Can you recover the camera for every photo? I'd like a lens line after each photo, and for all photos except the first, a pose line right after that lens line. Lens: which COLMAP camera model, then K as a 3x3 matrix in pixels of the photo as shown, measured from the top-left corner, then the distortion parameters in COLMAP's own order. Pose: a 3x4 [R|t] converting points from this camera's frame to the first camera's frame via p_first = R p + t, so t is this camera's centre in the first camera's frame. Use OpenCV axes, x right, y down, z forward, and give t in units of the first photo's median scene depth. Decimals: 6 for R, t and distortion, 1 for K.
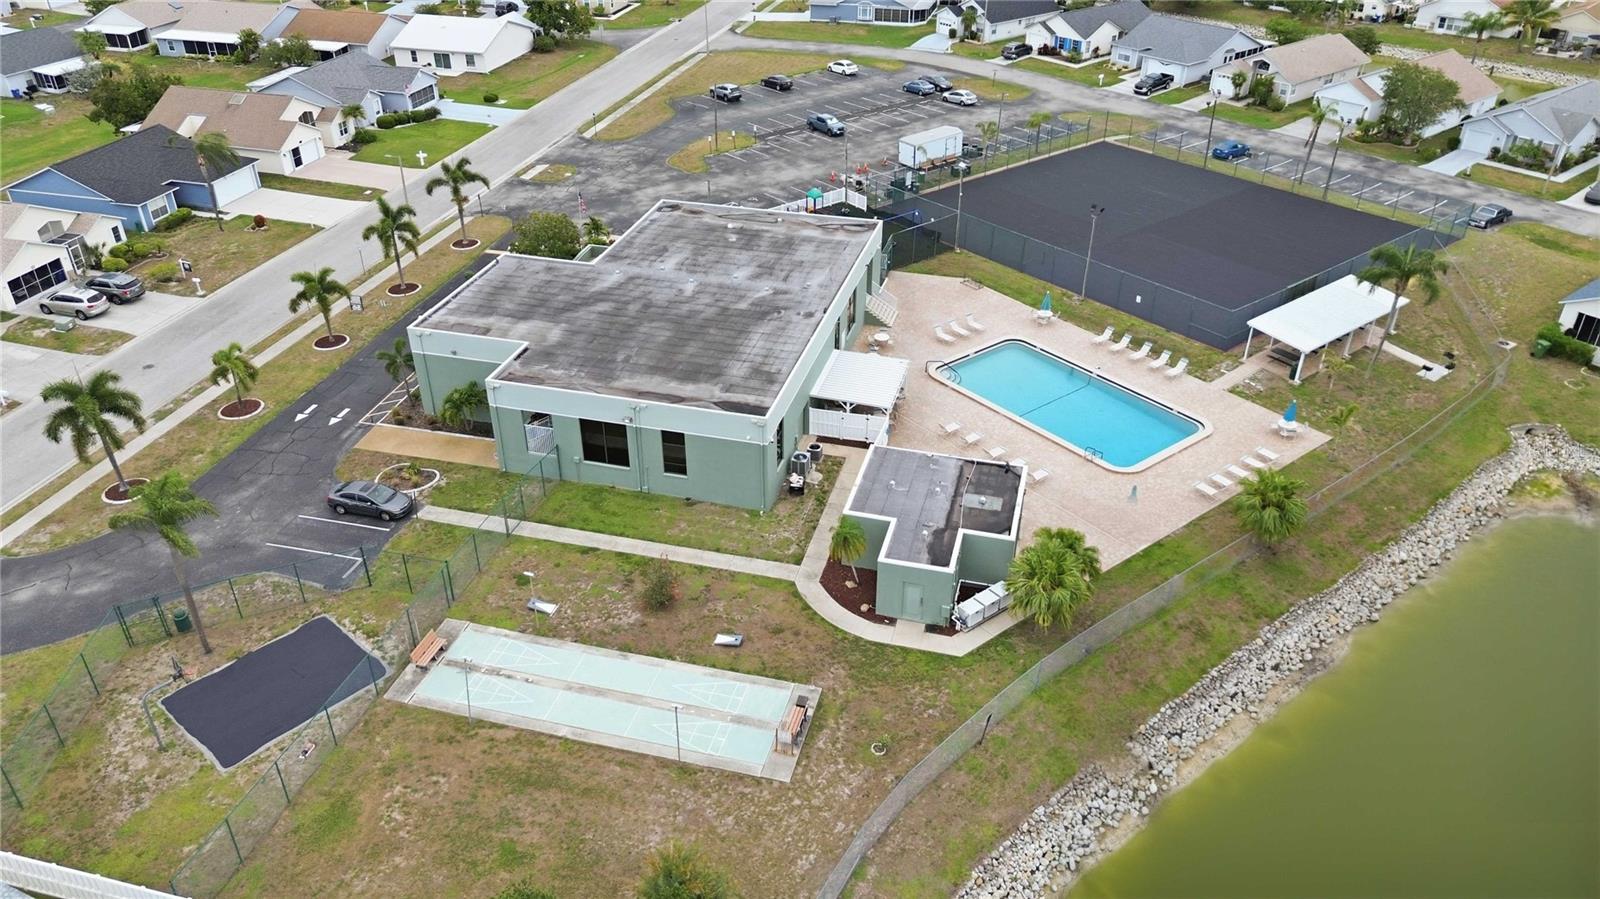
lens RADIAL K [[1146.6, 0, 793.5], [0, 1146.6, 449.9], [0, 0, 1]] dist [0.070646, -0.078863]
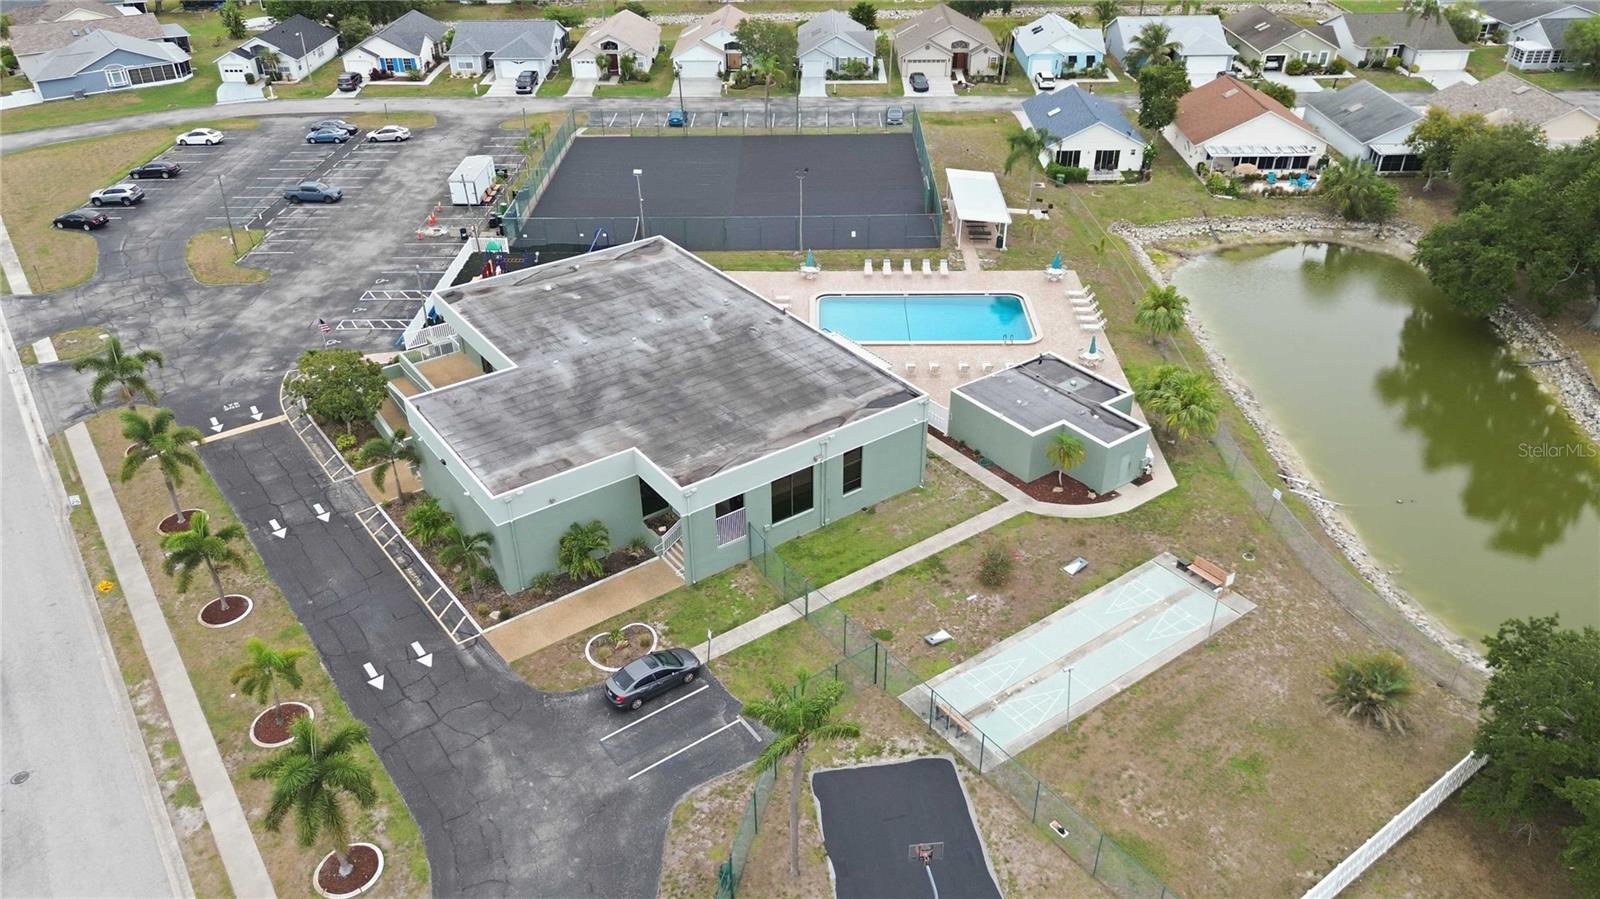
lens RADIAL K [[1139.6, 0, 800.0], [0, 1139.6, 449.5], [0, 0, 1]] dist [0.056630, -0.039668]
pose [[0.631593, -0.414300, 0.655321, -0.611424], [0.414417, 0.894770, 0.166270, -0.156135], [-0.655247, 0.166561, 0.736823, 0.227379]]
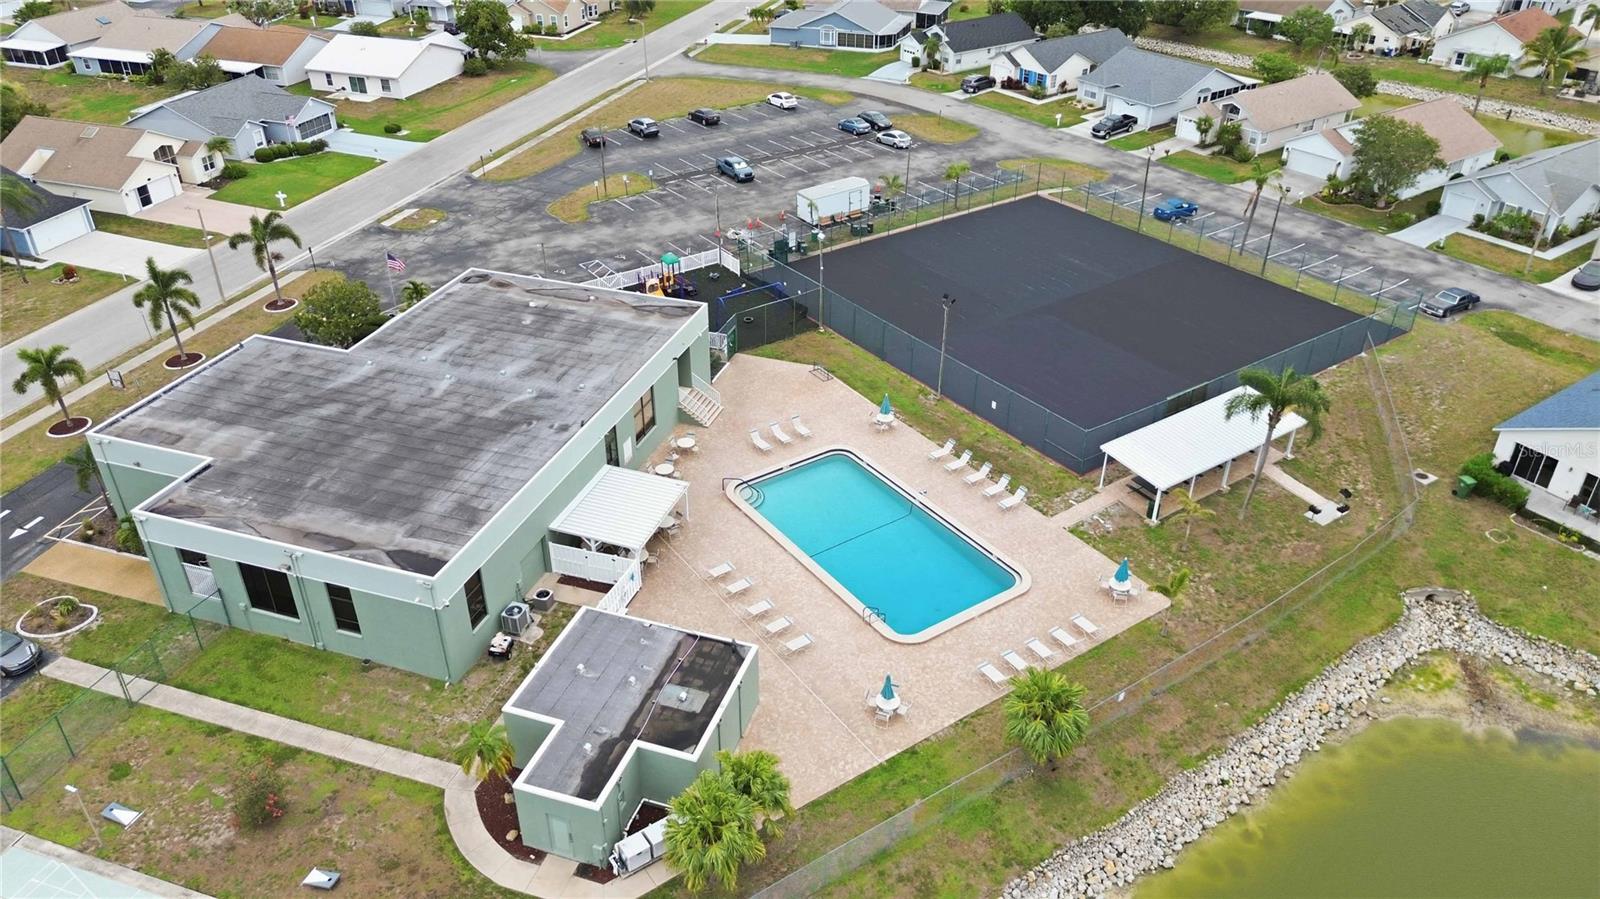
lens RADIAL K [[1146.6, 0, 793.5], [0, 1146.6, 449.9], [0, 0, 1]] dist [0.070646, -0.078863]
pose [[0.998000, 0.033743, -0.053455, 0.204458], [-0.033700, 0.999431, 0.001724, -0.097315], [0.053482, 0.000081, 0.998569, 0.142295]]
